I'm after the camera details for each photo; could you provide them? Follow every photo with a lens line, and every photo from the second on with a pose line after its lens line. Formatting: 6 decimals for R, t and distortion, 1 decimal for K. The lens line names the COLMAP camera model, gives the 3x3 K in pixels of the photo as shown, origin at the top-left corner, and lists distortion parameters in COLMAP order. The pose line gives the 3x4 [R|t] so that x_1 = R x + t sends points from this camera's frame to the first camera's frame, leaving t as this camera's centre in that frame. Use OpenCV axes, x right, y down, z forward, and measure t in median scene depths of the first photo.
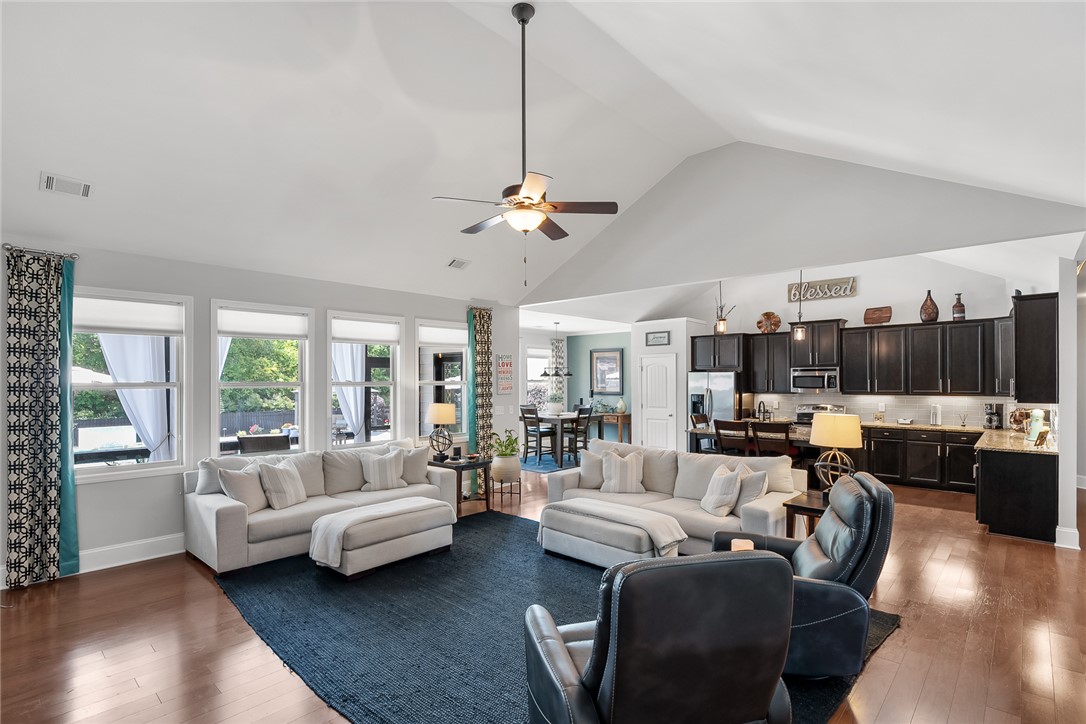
lens RADIAL K [[527.0, 0, 543.3], [0, 527.0, 378.8], [0, 0, 1]] dist [-0.005015, 0.000533]
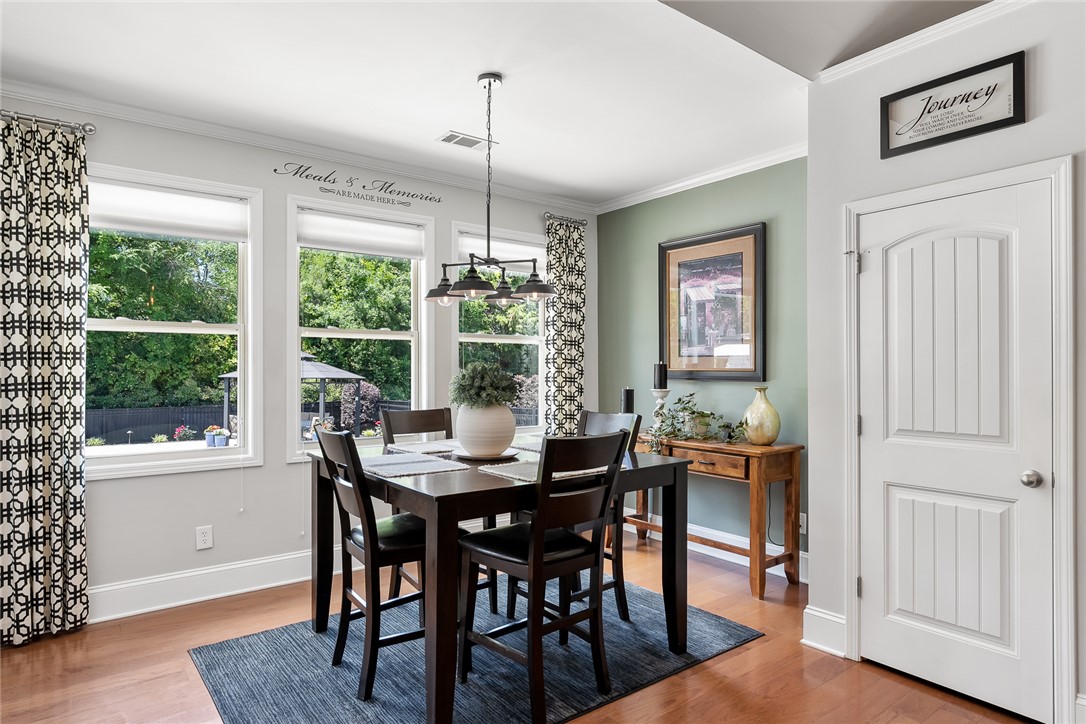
lens RADIAL K [[624.0, 0, 539.8], [0, 624.0, 366.3], [0, 0, 1]] dist [-0.005623, -0.000336]
pose [[0.984452, 0.003934, -0.175608, 0.119510], [-0.004376, 0.999988, -0.002131, 0.032860], [0.175597, 0.002866, 0.984458, 0.862093]]
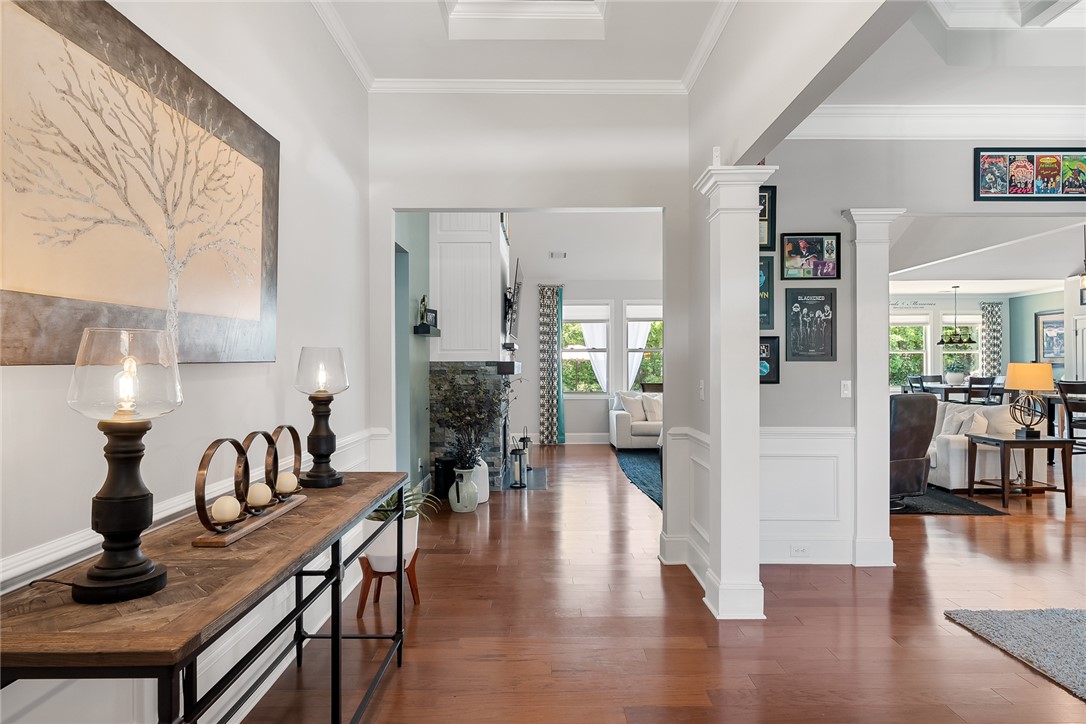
lens RADIAL K [[651.7, 0, 542.3], [0, 651.7, 365.9], [0, 0, 1]] dist [0.002654, 0.000299]
pose [[0.683040, 0.000609, -0.730381, 0.441469], [0.002481, 0.999992, 0.003154, 0.033268], [0.730377, -0.003967, 0.683033, -0.384820]]
